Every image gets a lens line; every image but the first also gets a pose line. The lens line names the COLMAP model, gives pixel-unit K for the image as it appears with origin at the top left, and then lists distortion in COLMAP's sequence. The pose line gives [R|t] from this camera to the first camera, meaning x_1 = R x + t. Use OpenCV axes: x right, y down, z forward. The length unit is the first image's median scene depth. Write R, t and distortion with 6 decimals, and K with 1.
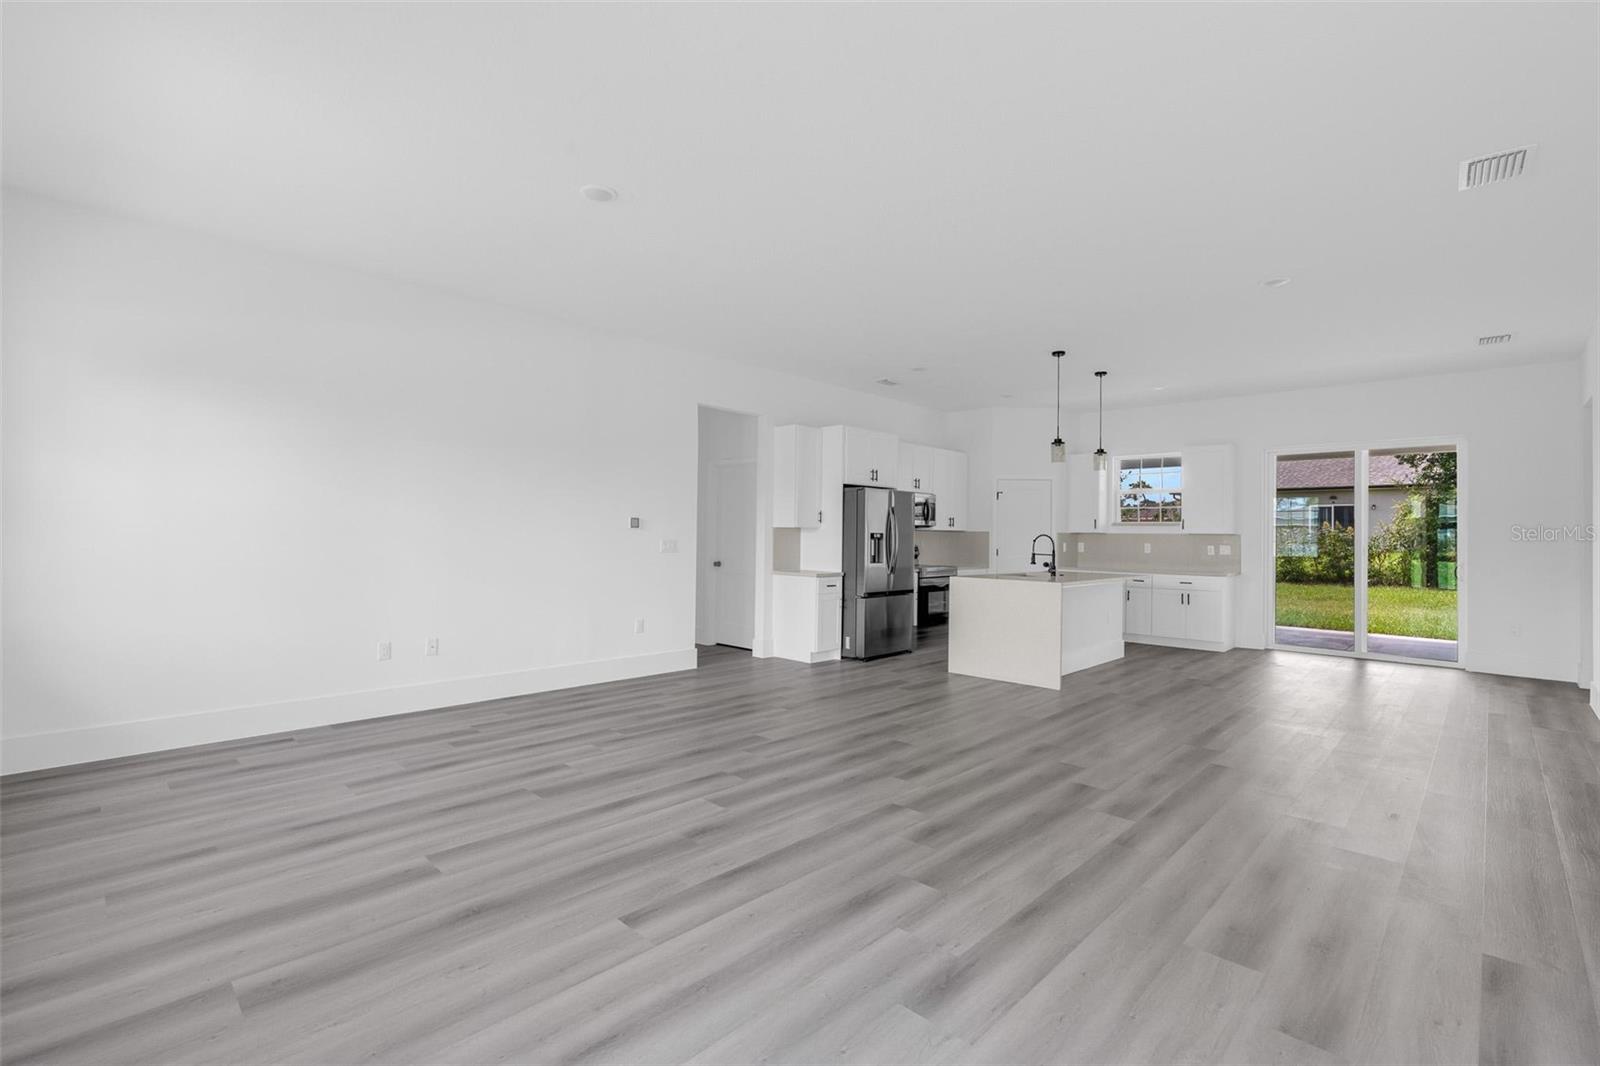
lens RADIAL K [[728.9, 0, 793.0], [0, 728.9, 521.8], [0, 0, 1]] dist [-0.009826, 0.002361]
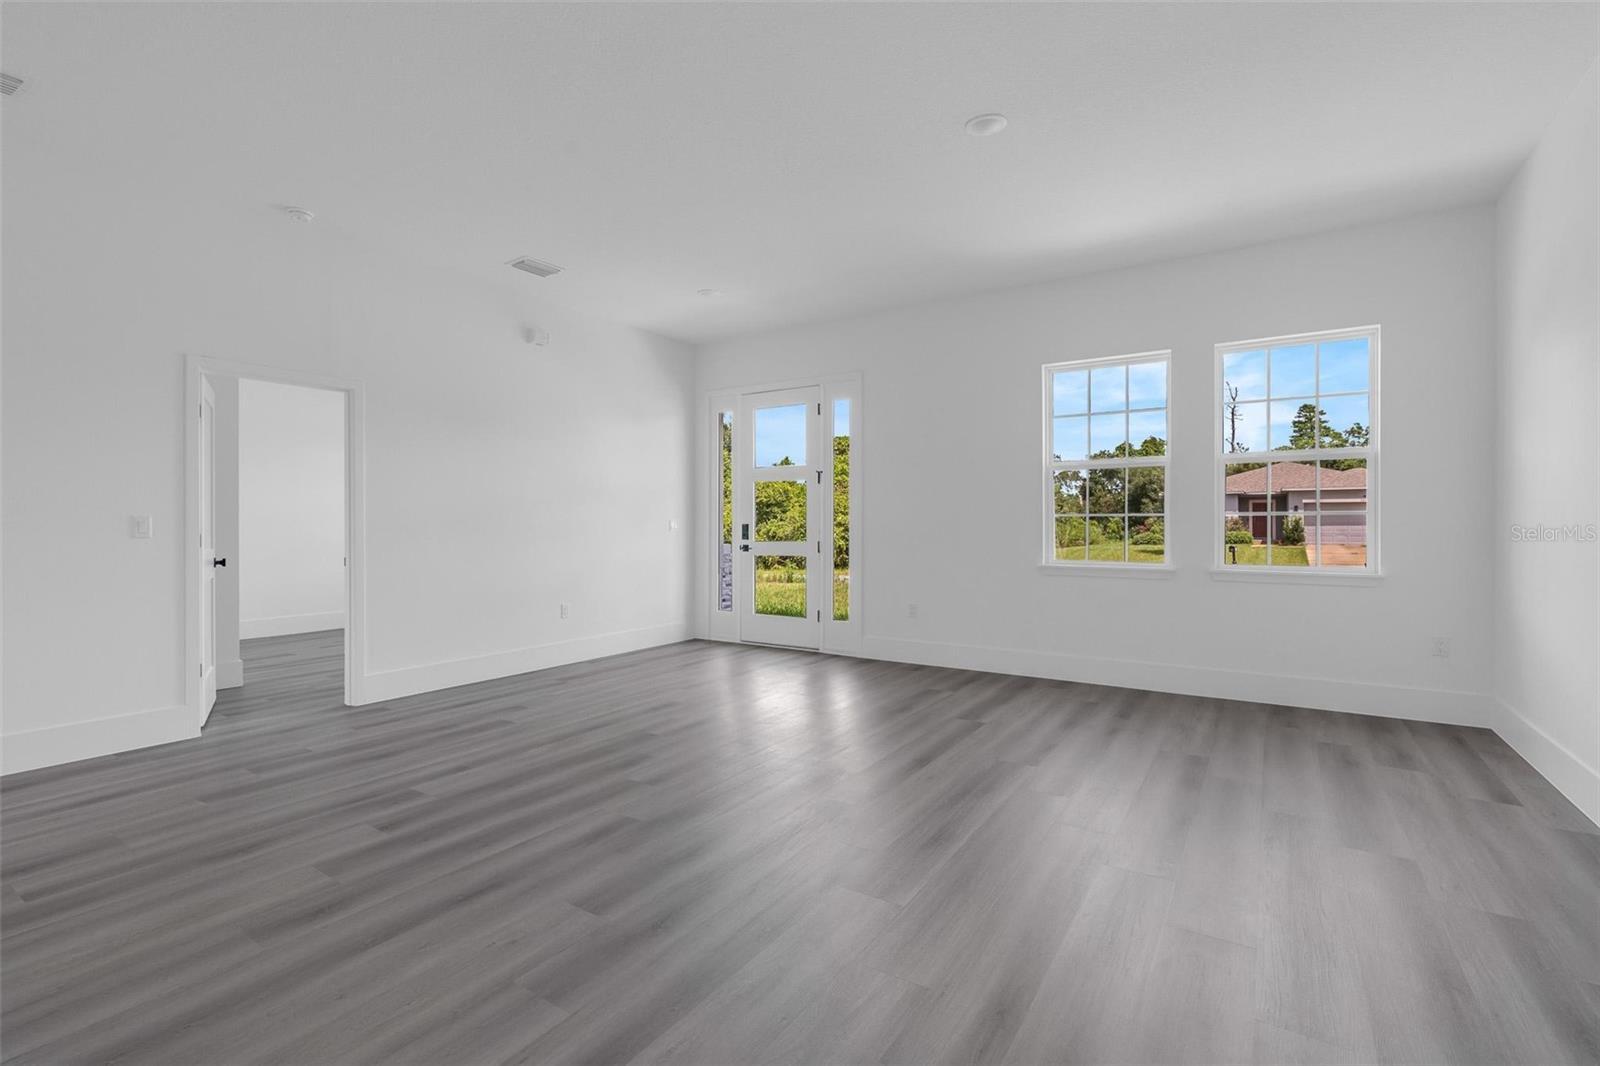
lens RADIAL K [[728.9, 0, 782.5], [0, 728.9, 525.8], [0, 0, 1]] dist [-0.009826, 0.002361]
pose [[-0.985173, -0.010484, -0.171246, 0.063701], [-0.007251, 0.999784, -0.019497, 0.032029], [0.171413, -0.017967, -0.985035, 0.902664]]
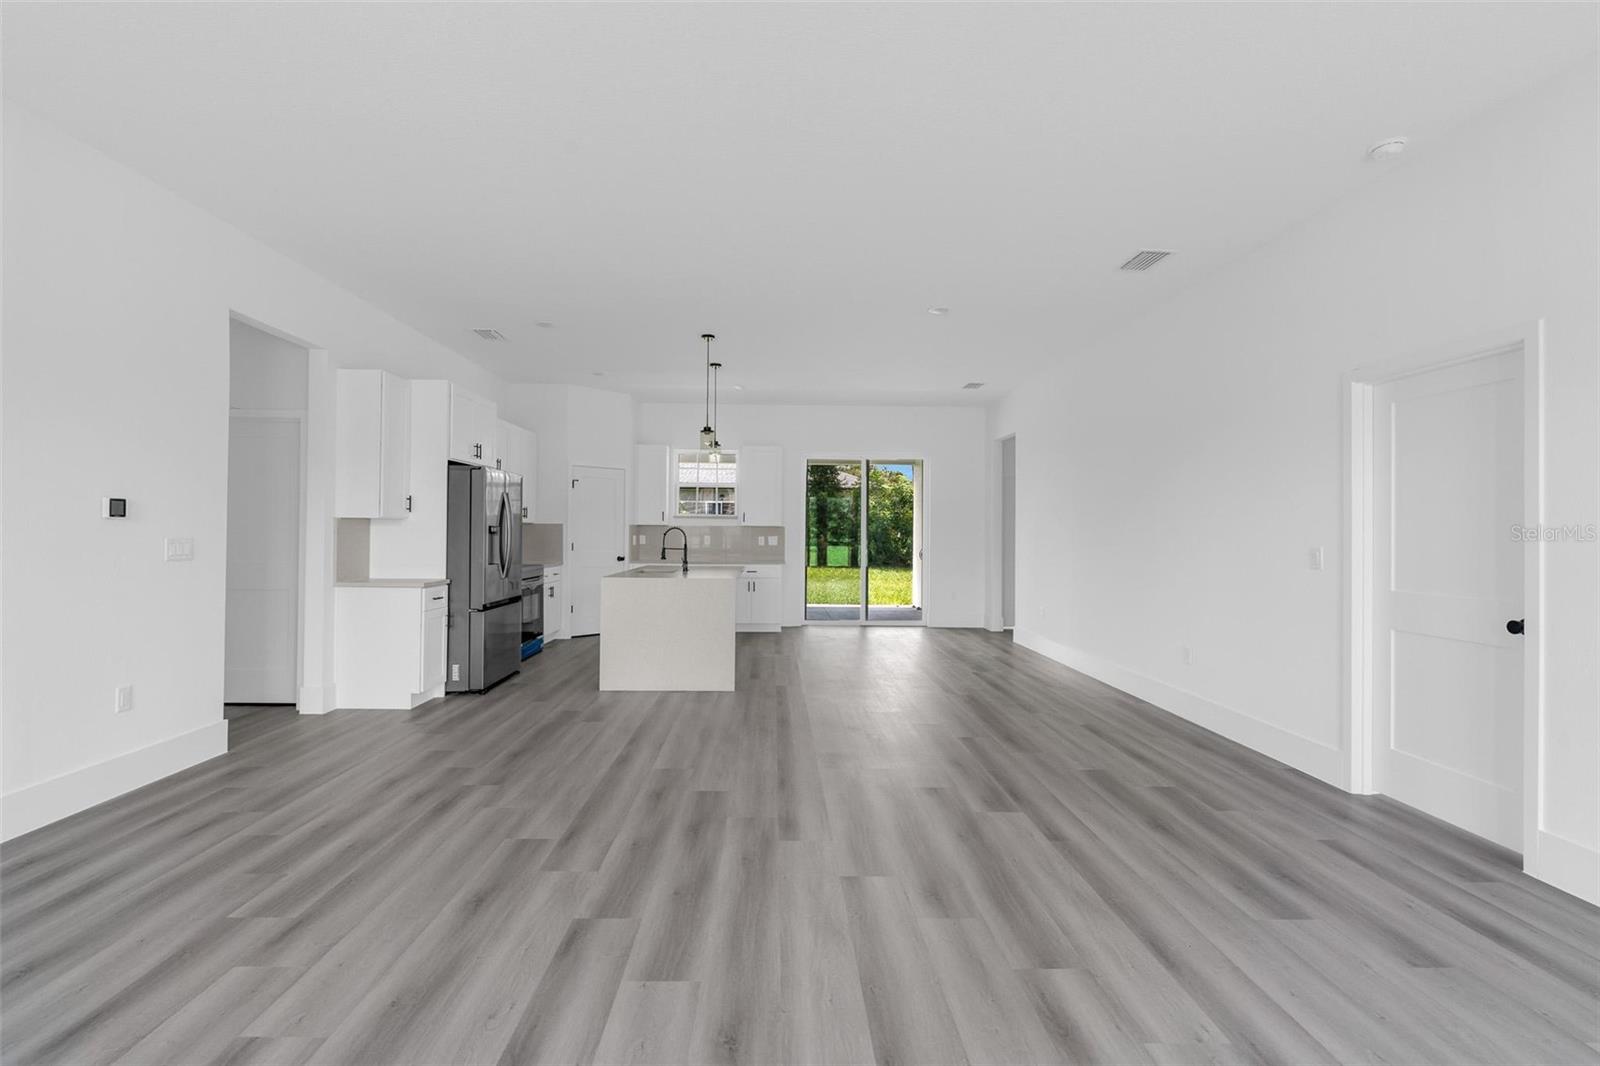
lens RADIAL K [[717.3, 0, 795.2], [0, 717.3, 530.8], [0, 0, 1]] dist [-0.007588, 0.000890]
pose [[0.697000, -0.004773, 0.717055, -0.206211], [-0.013895, 0.999700, 0.020161, 0.000563], [-0.716936, -0.024015, 0.696725, 0.234976]]
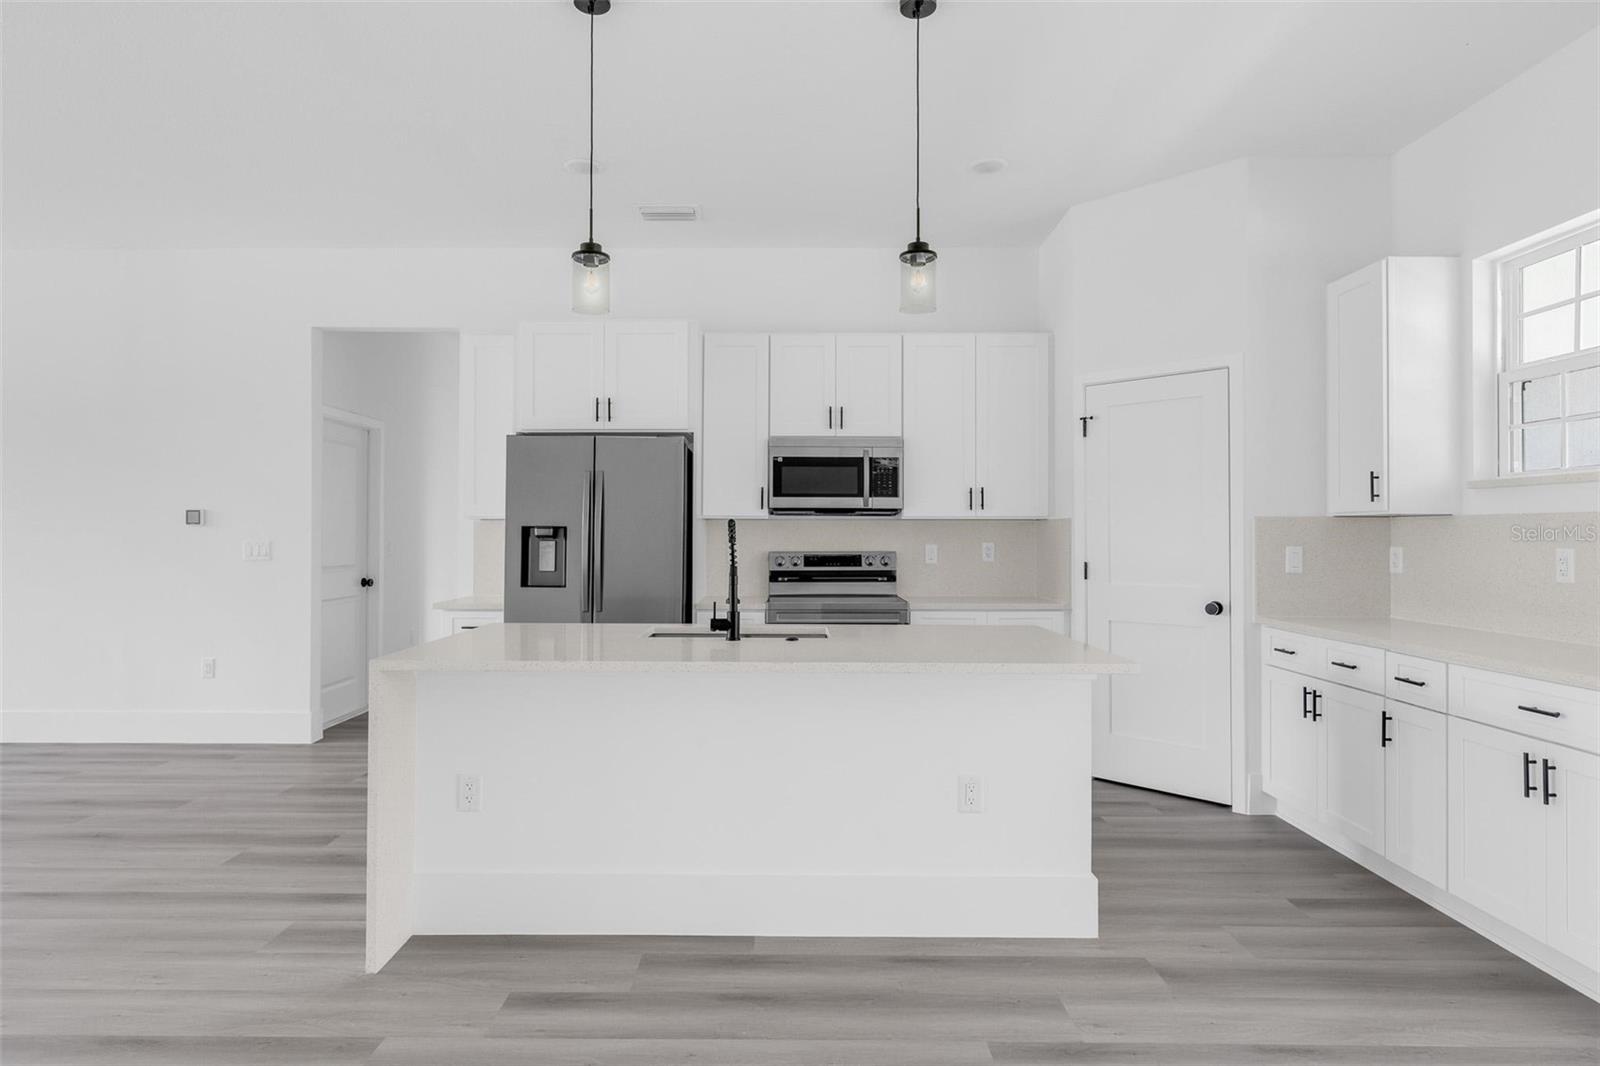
lens RADIAL K [[895.9, 0, 788.5], [0, 895.9, 527.1], [0, 0, 1]] dist [-0.000168, 0.001314]
pose [[0.688734, -0.016788, -0.724819, 0.661453], [0.019725, 0.999796, -0.004413, 0.021553], [0.724745, -0.011258, 0.688925, 0.694115]]
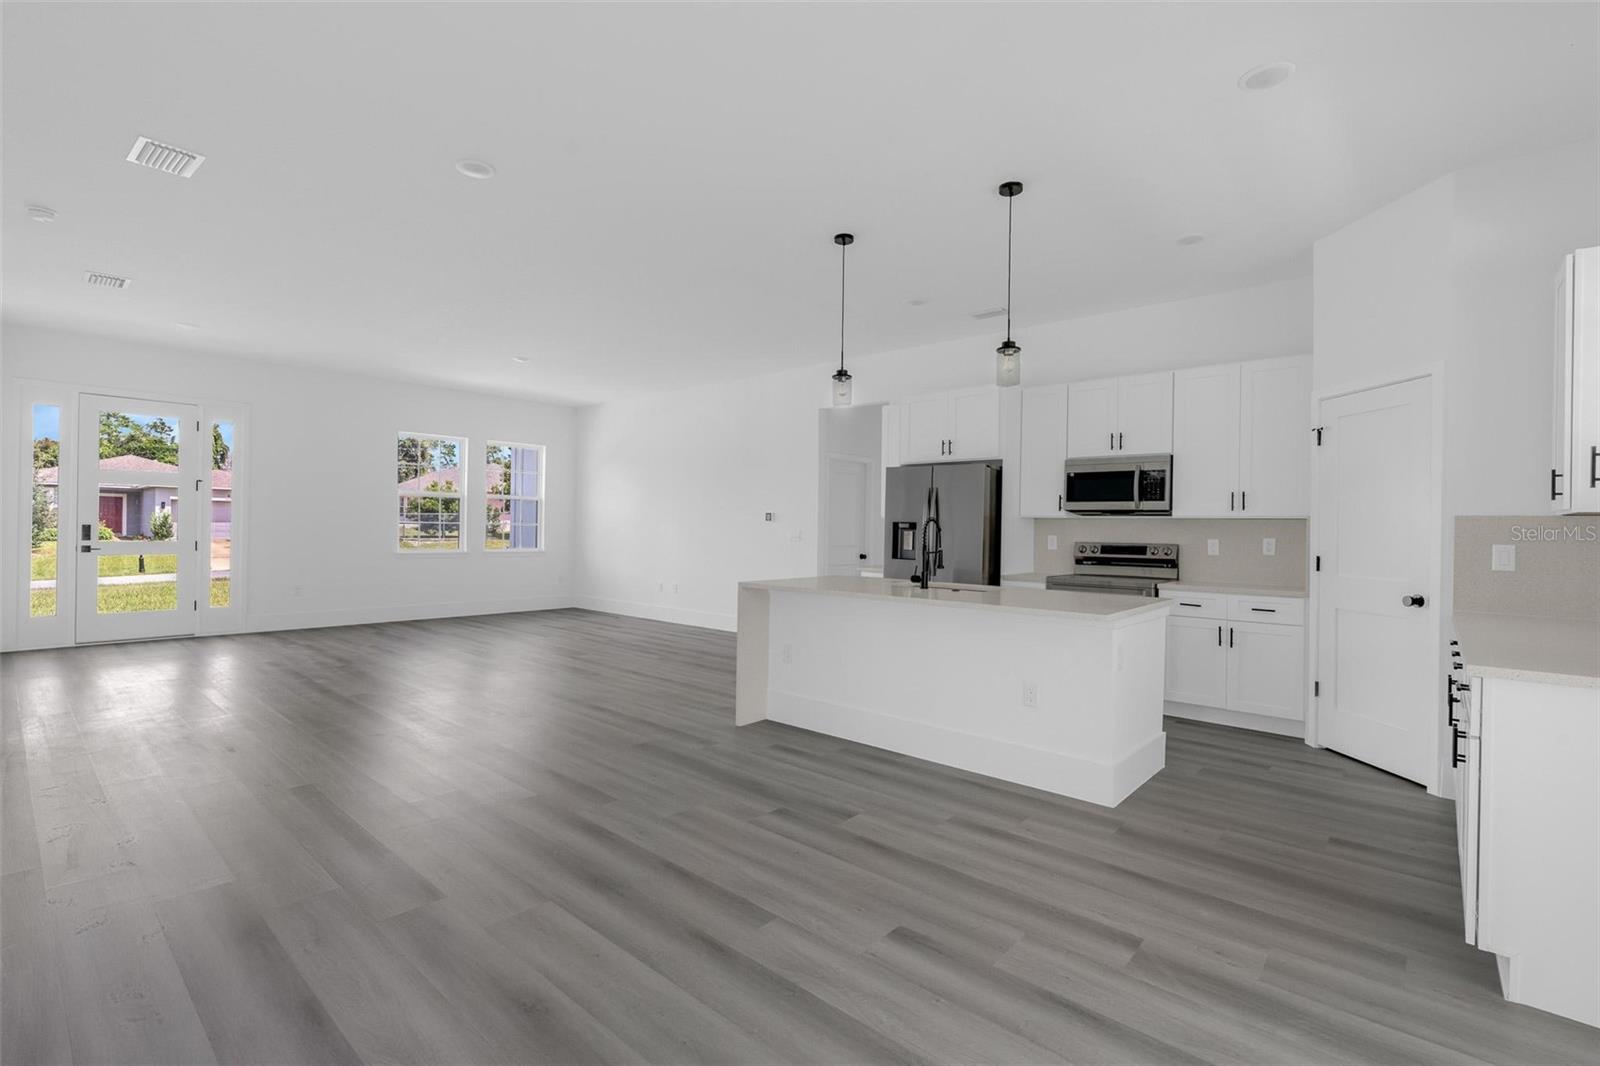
lens RADIAL K [[728.9, 0, 788.9], [0, 728.9, 530.4], [0, 0, 1]] dist [-0.009826, 0.002361]
pose [[0.033303, -0.007900, -0.999414, 0.908347], [0.003781, 0.999963, -0.007779, 0.029897], [0.999438, -0.003520, 0.033332, 0.835739]]
